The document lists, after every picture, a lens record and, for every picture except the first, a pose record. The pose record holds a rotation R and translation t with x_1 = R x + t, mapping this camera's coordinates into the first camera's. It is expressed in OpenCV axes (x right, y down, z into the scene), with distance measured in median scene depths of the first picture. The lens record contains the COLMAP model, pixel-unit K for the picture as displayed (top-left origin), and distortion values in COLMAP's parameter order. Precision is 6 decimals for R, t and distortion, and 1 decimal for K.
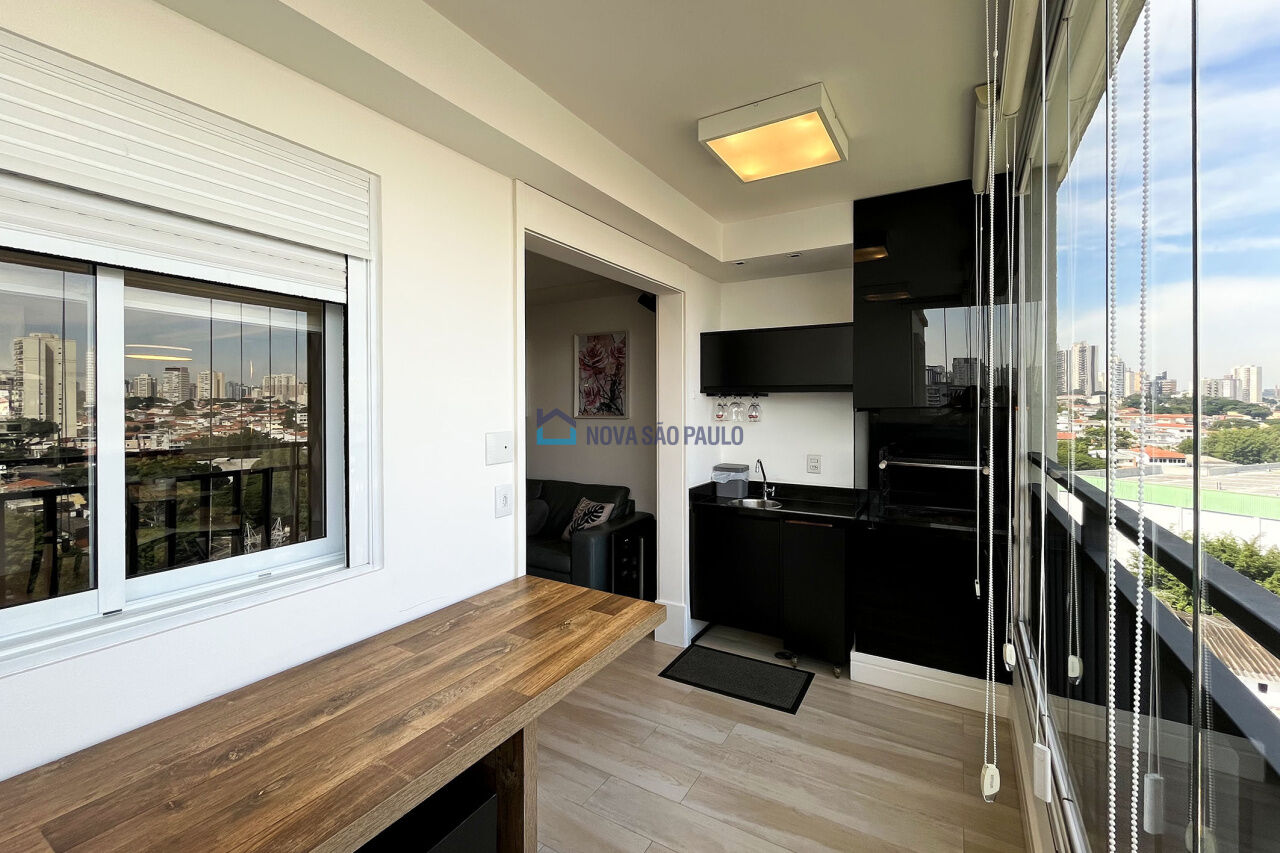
lens RADIAL K [[557.1, 0, 625.7], [0, 557.1, 407.3], [0, 0, 1]] dist [-0.004145, 0.000032]
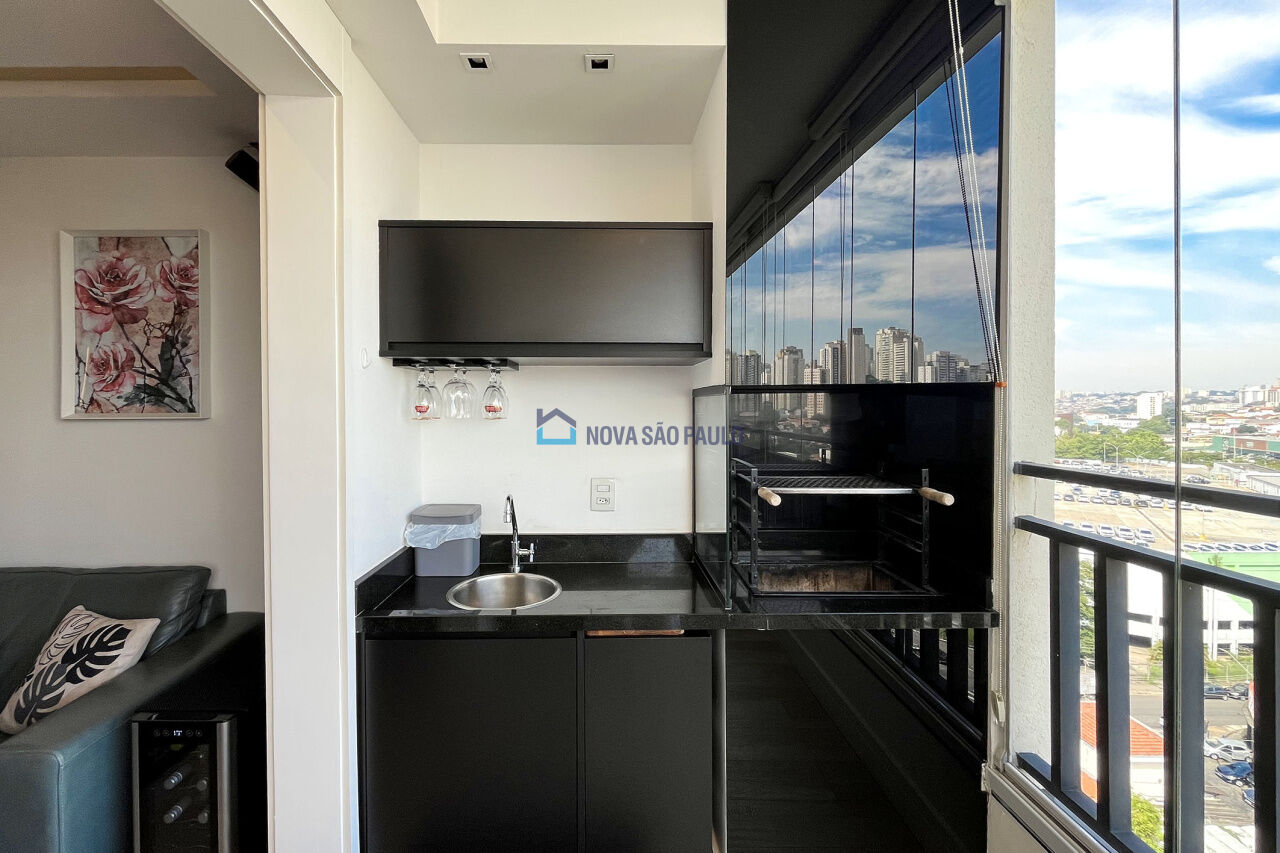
lens RADIAL K [[557.1, 0, 614.7], [0, 557.1, 409.8], [0, 0, 1]] dist [-0.004145, 0.000032]
pose [[0.841702, -0.007731, 0.539887, 0.040933], [0.005806, 0.999969, 0.005267, 0.012264], [-0.539912, -0.001299, 0.841721, 0.416611]]
